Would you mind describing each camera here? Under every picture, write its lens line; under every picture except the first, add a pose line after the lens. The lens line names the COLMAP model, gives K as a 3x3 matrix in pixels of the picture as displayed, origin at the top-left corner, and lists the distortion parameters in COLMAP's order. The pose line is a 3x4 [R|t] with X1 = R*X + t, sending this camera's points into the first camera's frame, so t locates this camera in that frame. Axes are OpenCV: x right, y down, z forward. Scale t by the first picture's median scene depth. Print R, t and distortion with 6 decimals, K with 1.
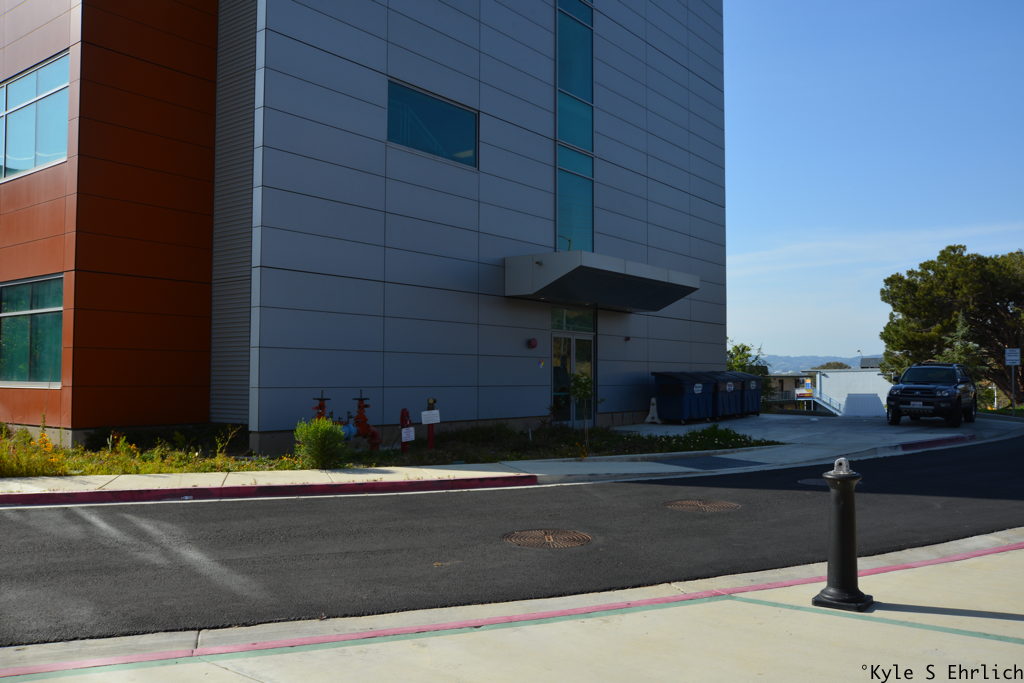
lens RADIAL K [[843.7, 0, 511.5], [0, 843.7, 347.7], [0, 0, 1]] dist [-0.064354, 0.071476]
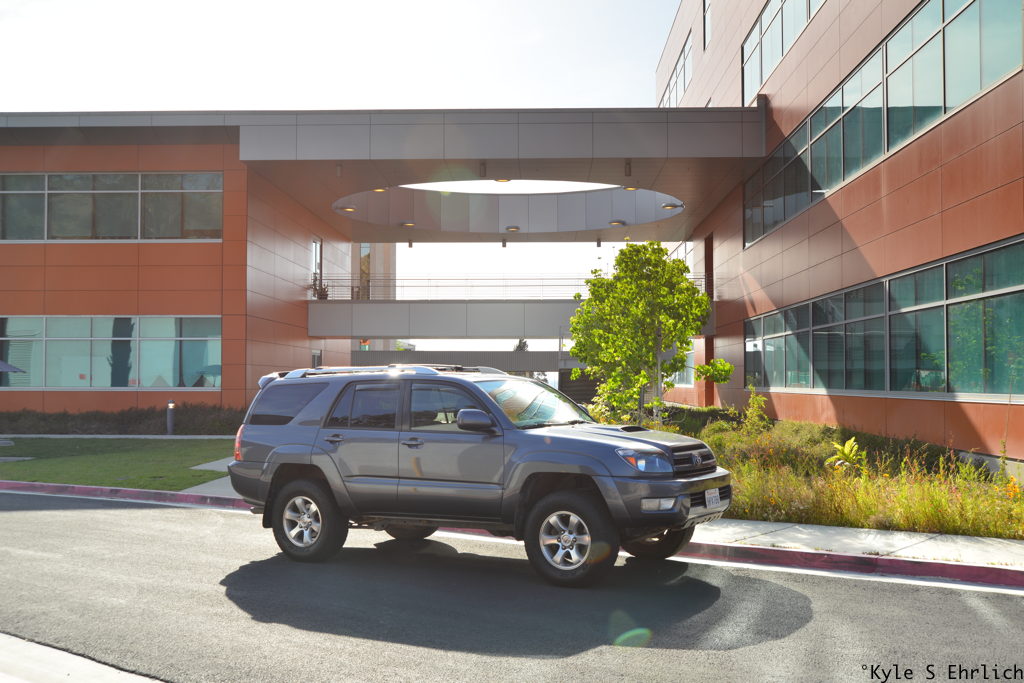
lens RADIAL K [[1155.2, 0, 516.8], [0, 1155.2, 342.6], [0, 0, 1]] dist [-0.031398, 0.030022]
pose [[0.597735, -0.031753, -0.801064, -0.043033], [0.032667, 0.999350, -0.015238, -0.000692], [0.801028, -0.017060, 0.598384, 0.127095]]
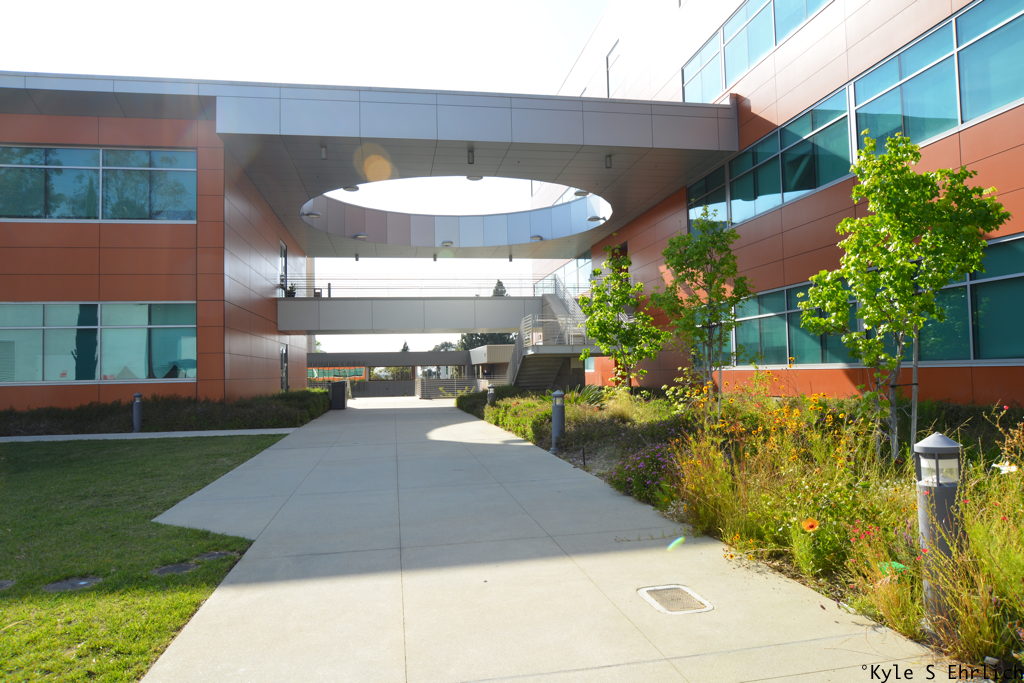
lens RADIAL K [[687.7, 0, 516.7], [0, 687.7, 342.3], [0, 0, 1]] dist [-0.043217, 0.018015]
pose [[0.745621, -0.049810, -0.664506, -1.098584], [0.049734, 0.998581, -0.019047, 0.025419], [0.664512, -0.018846, 0.747040, 0.536902]]
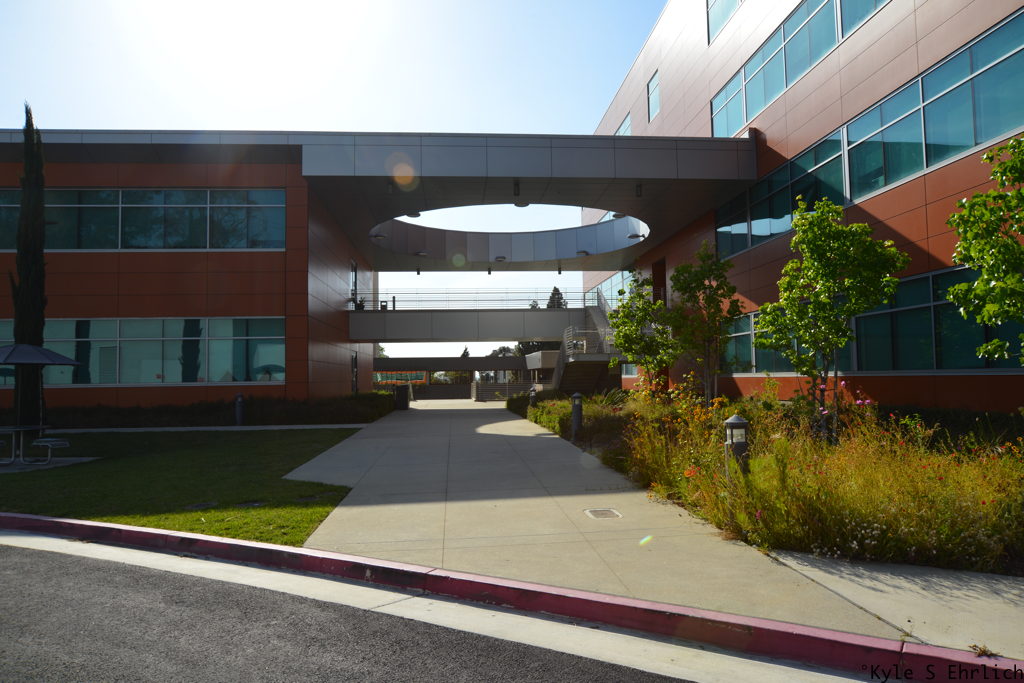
lens RADIAL K [[687.7, 0, 516.7], [0, 687.7, 342.3], [0, 0, 1]] dist [-0.043217, 0.018015]
pose [[0.685713, -0.053368, -0.725913, -0.907389], [0.046318, 0.998486, -0.029655, 0.019920], [0.726397, -0.013288, 0.687147, 0.400863]]
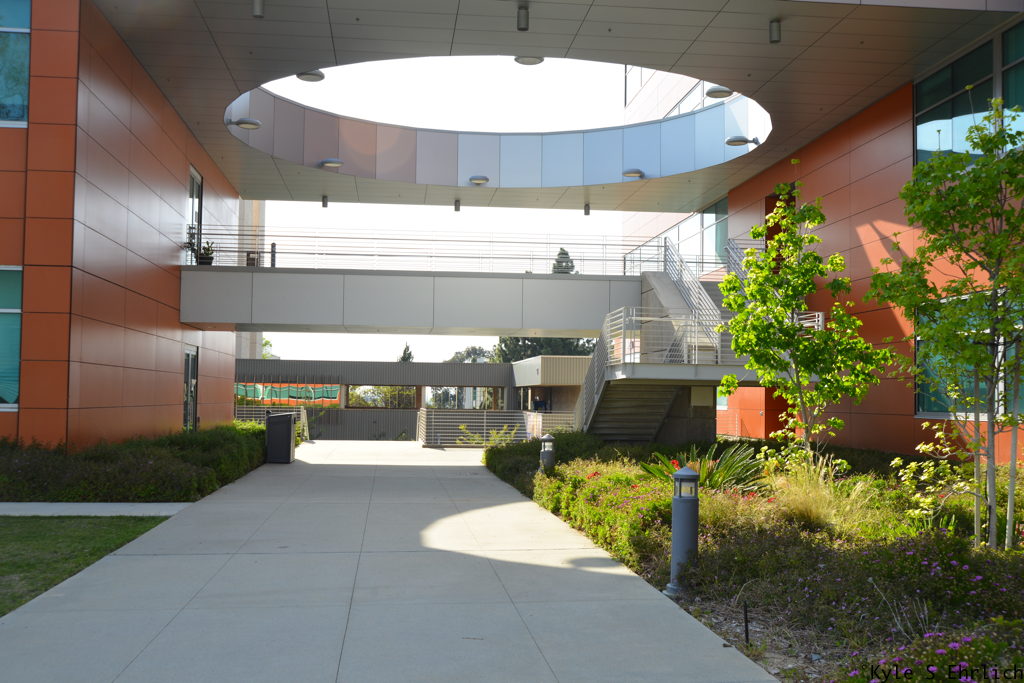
lens RADIAL K [[1112.9, 0, 516.7], [0, 1112.9, 343.7], [0, 0, 1]] dist [-0.006222, -0.014019]
pose [[0.701870, -0.031060, -0.711628, -1.225134], [0.017466, 0.999499, -0.026398, 0.012482], [0.712091, 0.006098, 0.702061, 0.665761]]
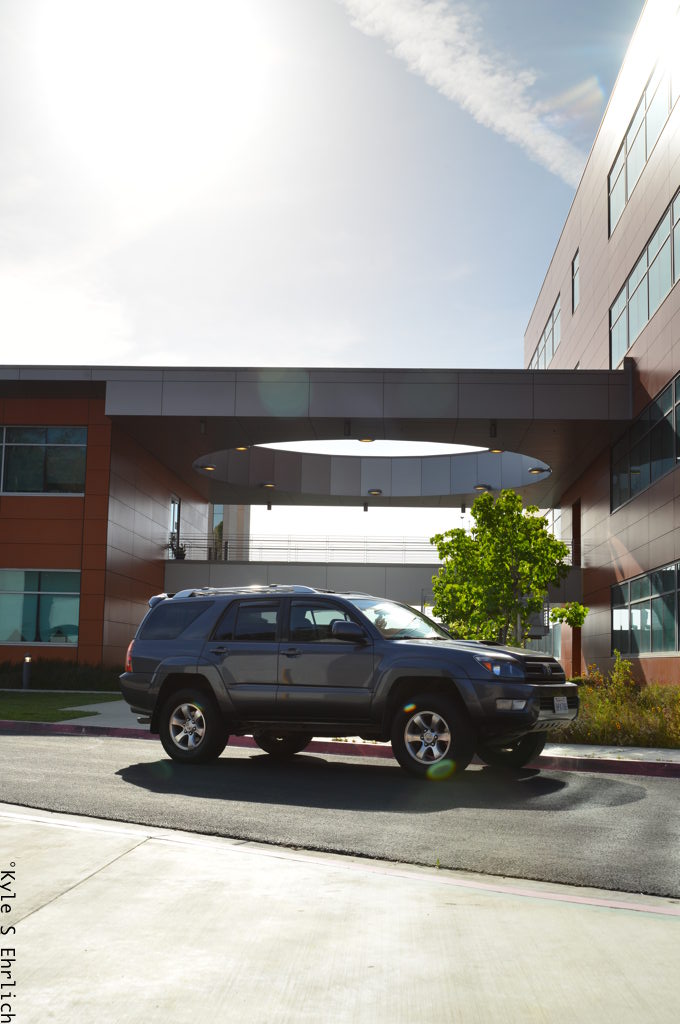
lens RADIAL K [[1238.3, 0, 340.0], [0, 1238.3, 512.0], [0, 0, 1]] dist [-0.023872, 0.033201]
pose [[0.575963, -0.092598, -0.812214, 0.074002], [0.012498, 0.994445, -0.104511, 0.045306], [0.817380, 0.050044, 0.573921, 0.027371]]
